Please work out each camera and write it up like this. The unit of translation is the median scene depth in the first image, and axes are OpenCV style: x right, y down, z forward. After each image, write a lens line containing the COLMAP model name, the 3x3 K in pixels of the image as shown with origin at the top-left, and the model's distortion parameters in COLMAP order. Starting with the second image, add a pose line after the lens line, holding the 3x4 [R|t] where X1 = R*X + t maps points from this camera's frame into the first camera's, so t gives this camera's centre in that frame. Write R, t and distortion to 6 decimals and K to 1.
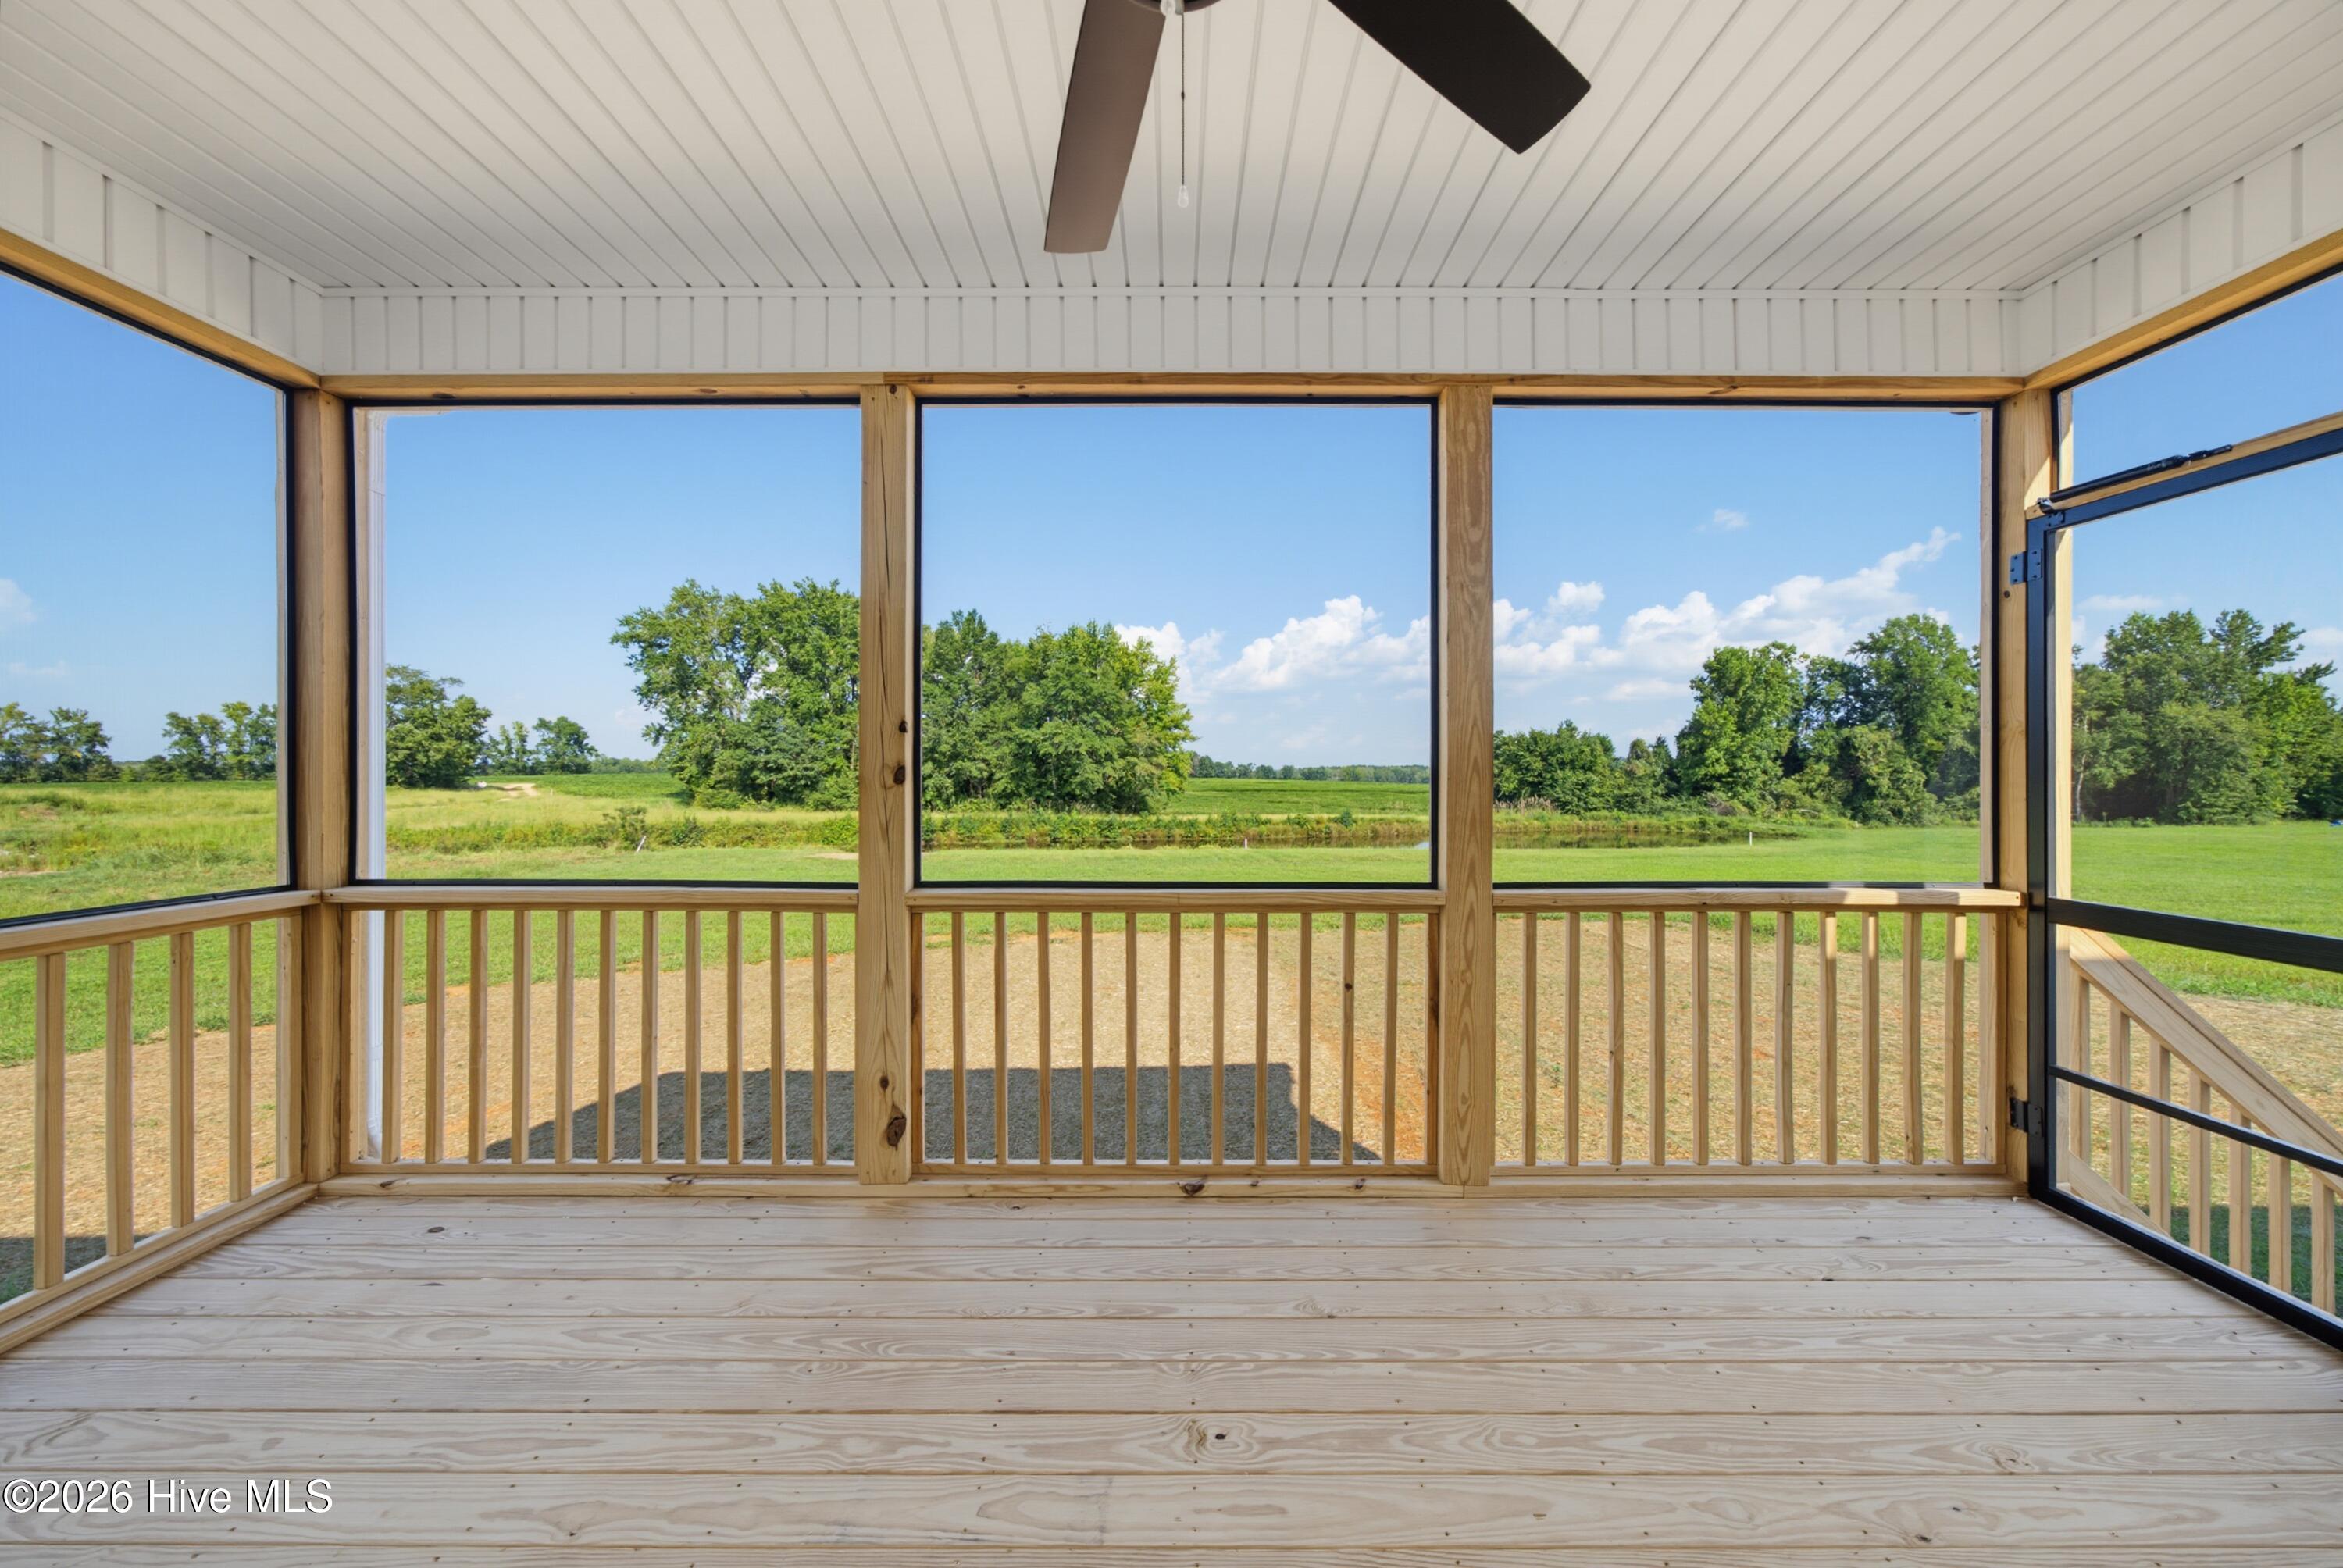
lens RADIAL K [[806.8, 0, 1180.2], [0, 806.8, 773.4], [0, 0, 1]] dist [-0.017521, 0.009832]
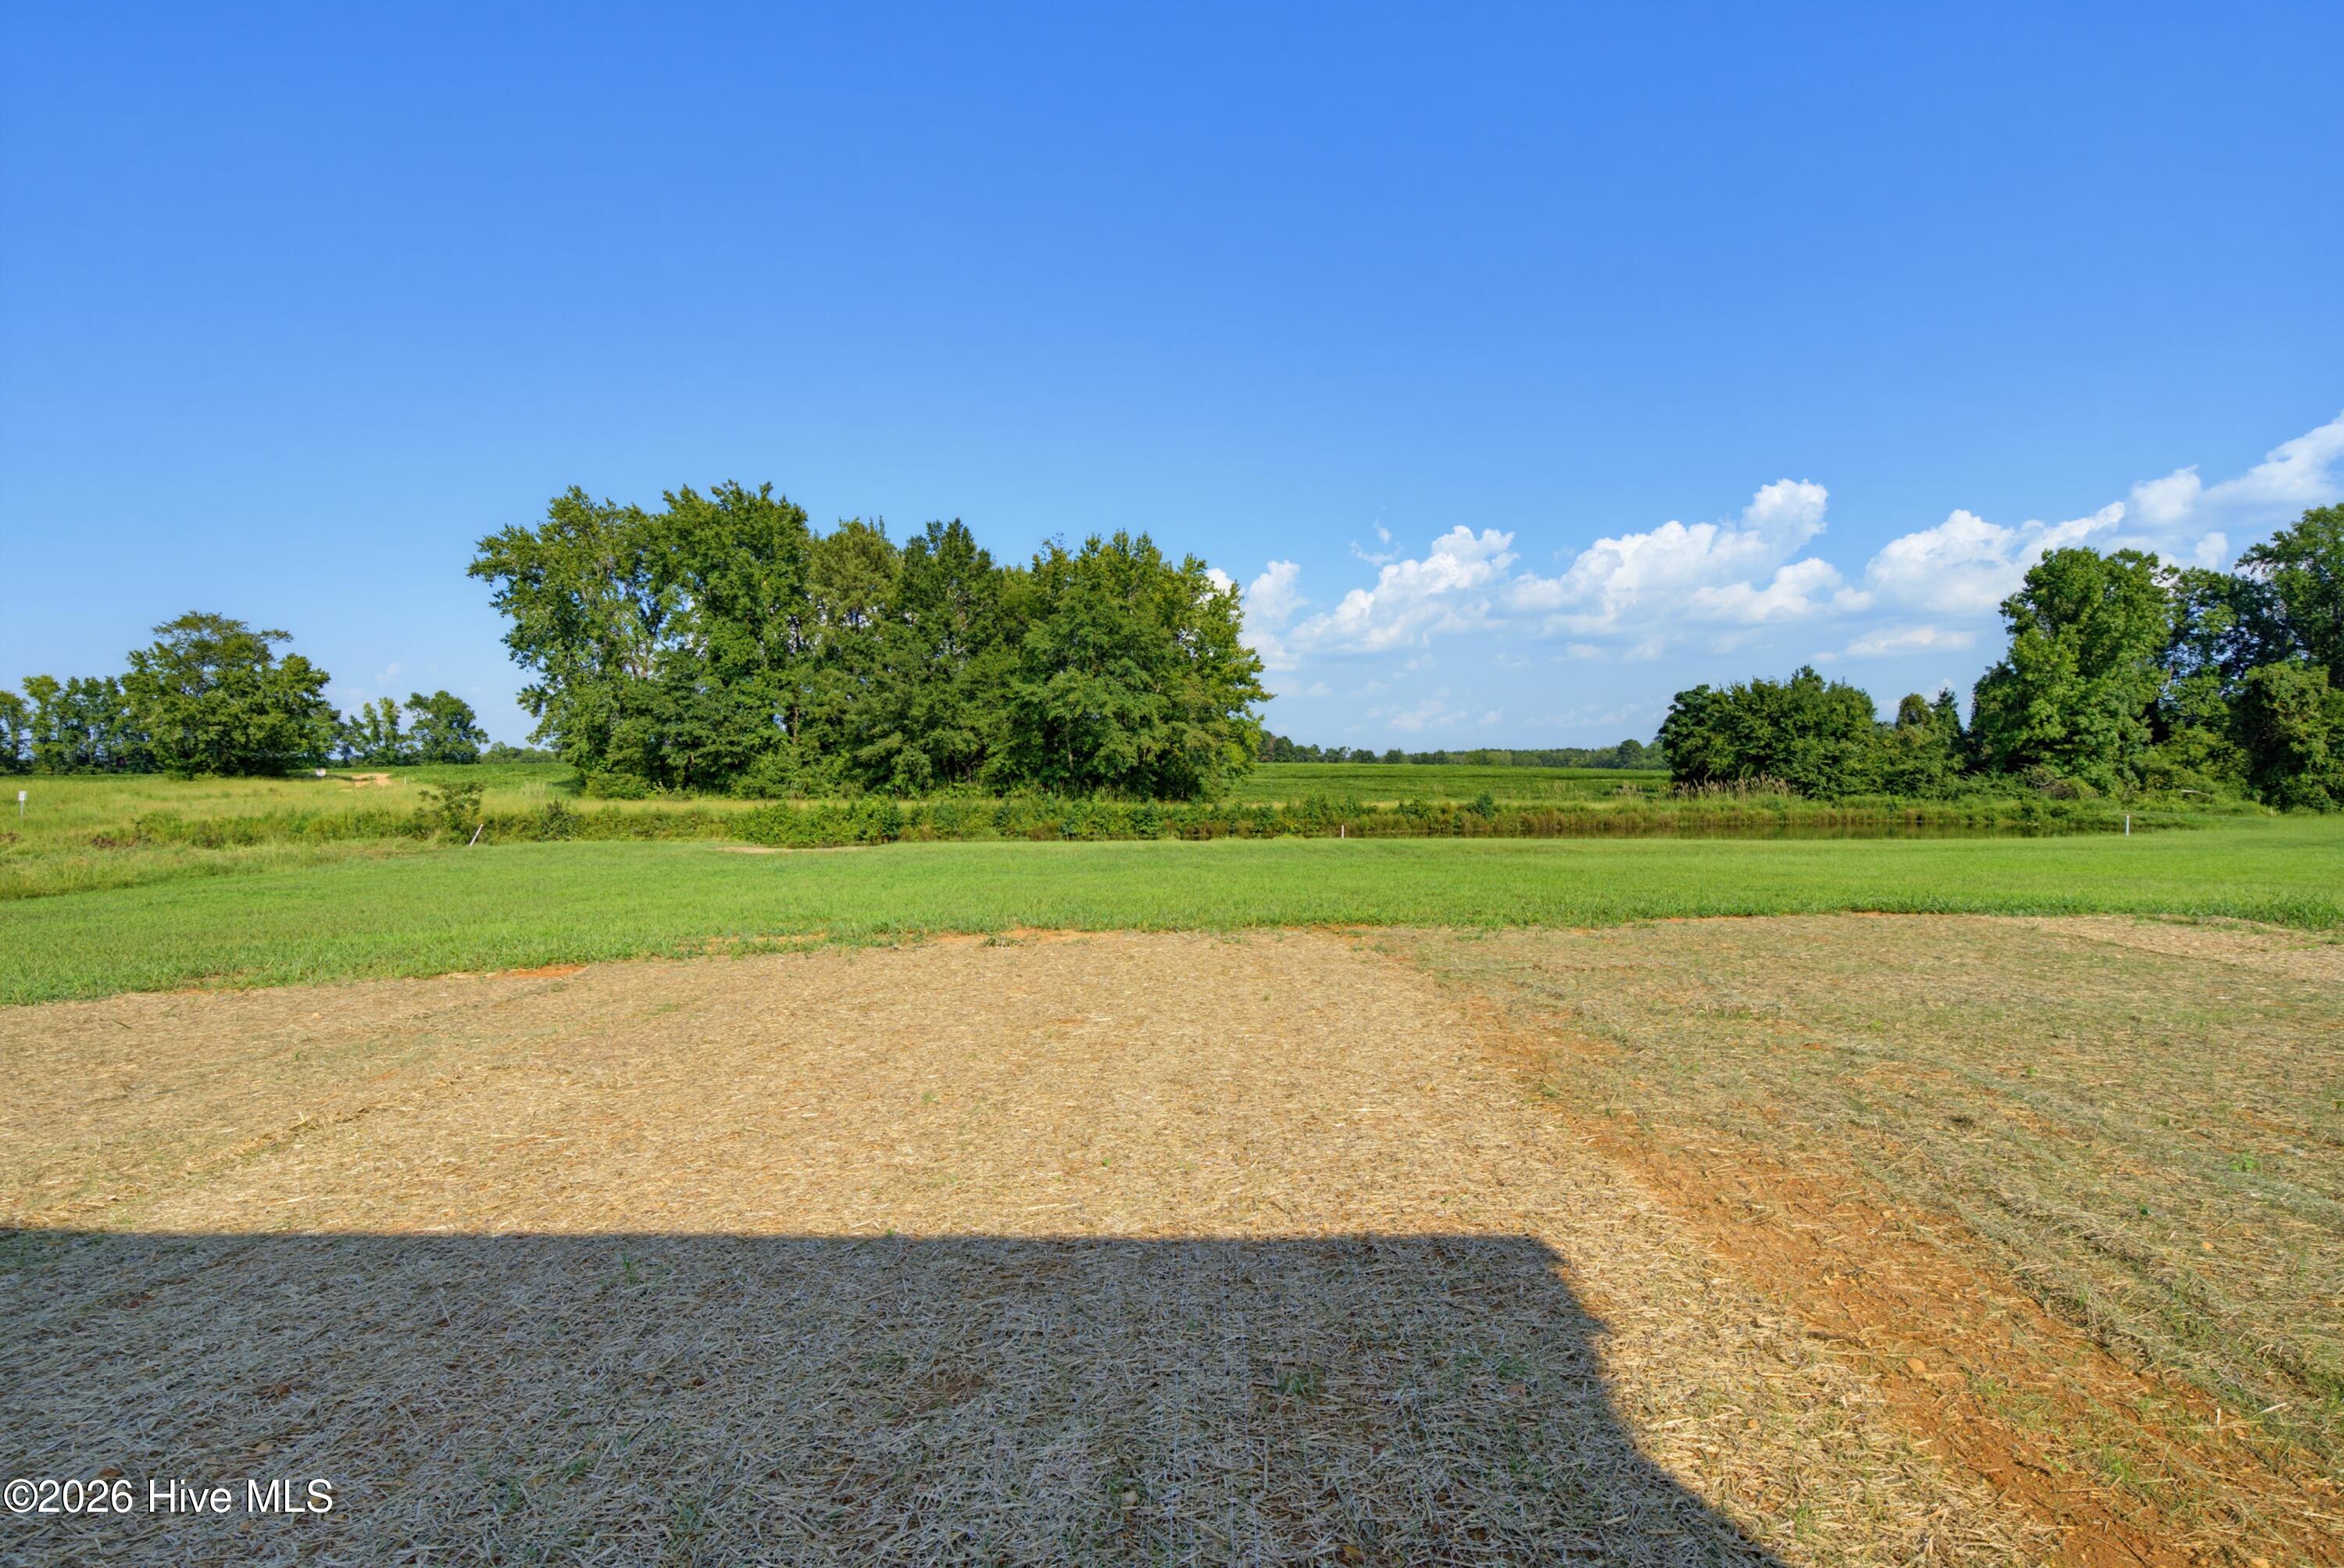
lens RADIAL K [[1063.9, 0, 1179.0], [0, 1063.9, 792.7], [0, 0, 1]] dist [0.000614, -0.000189]
pose [[0.997797, -0.006933, -0.065985, 0.002271], [0.008531, 0.999676, 0.023980, 0.018861], [0.065797, -0.024490, 0.997532, 0.062472]]
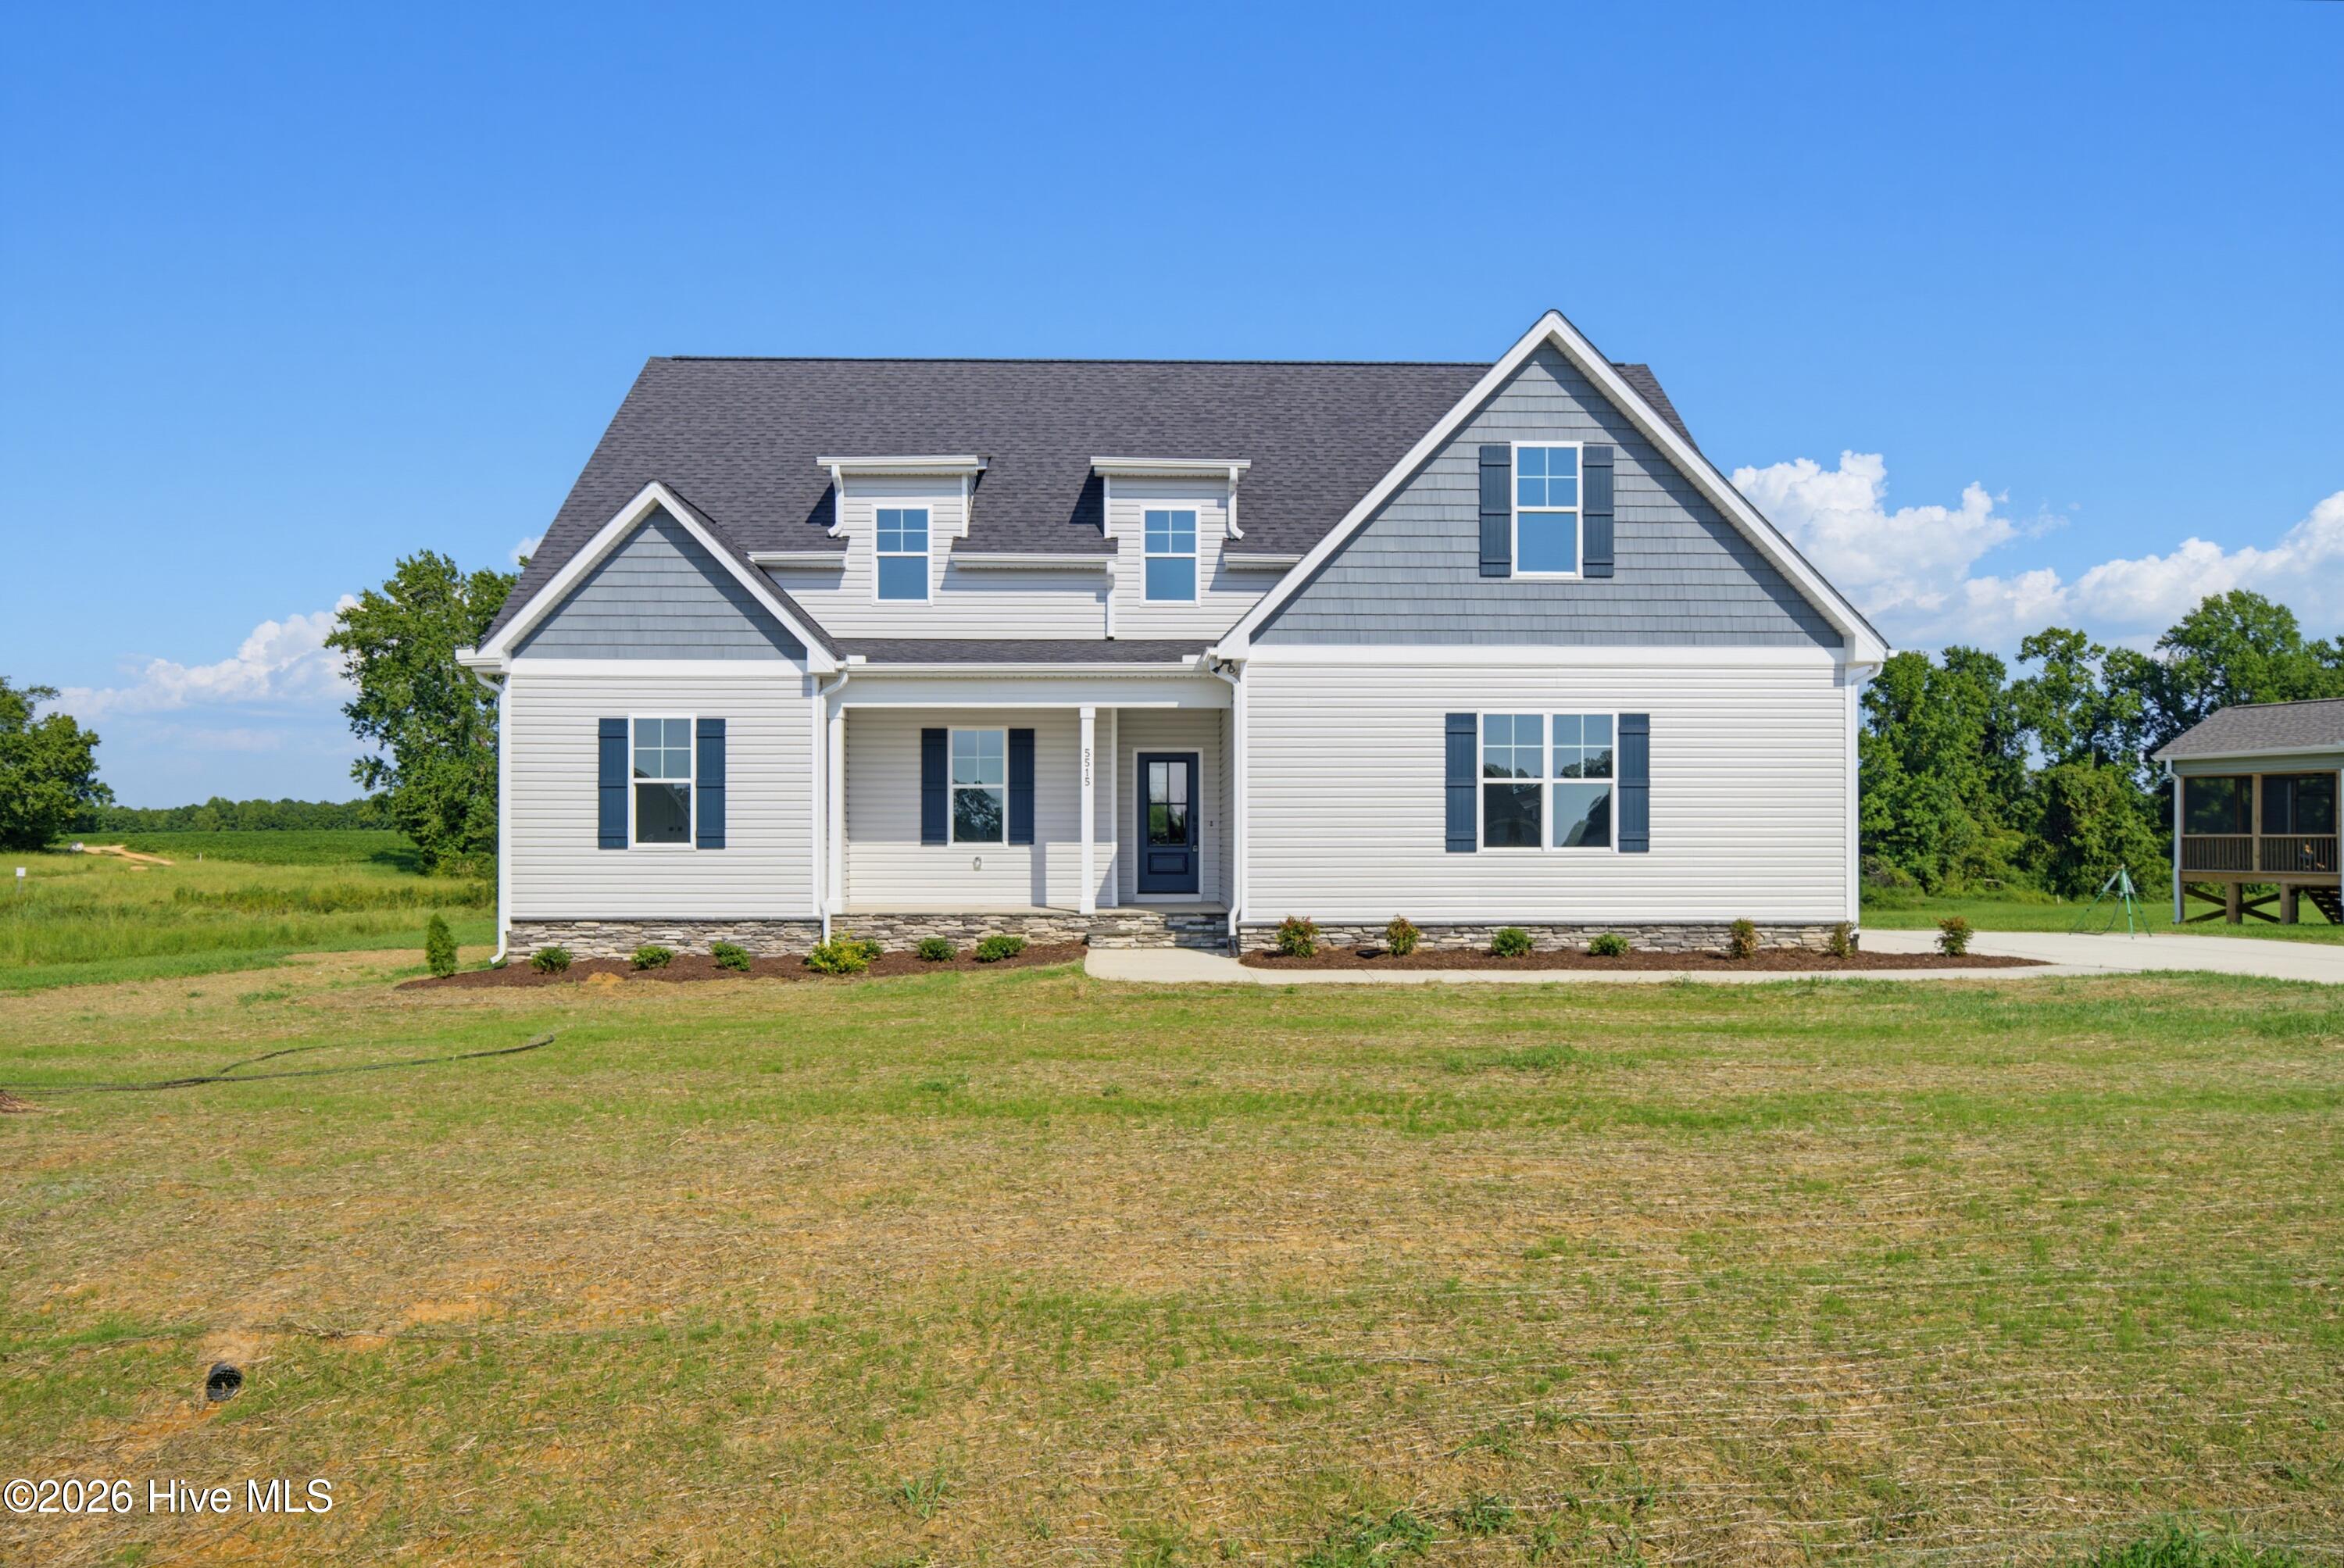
lens RADIAL K [[1677.8, 0, 1174.4], [0, 1677.8, 839.1], [0, 0, 1]] dist [-0.002718, -0.001366]
pose [[0.999865, 0.000167, 0.016436, 0.018669], [-0.000200, 0.999998, 0.001997, 0.005813], [-0.016435, -0.002000, 0.999863, -0.488880]]
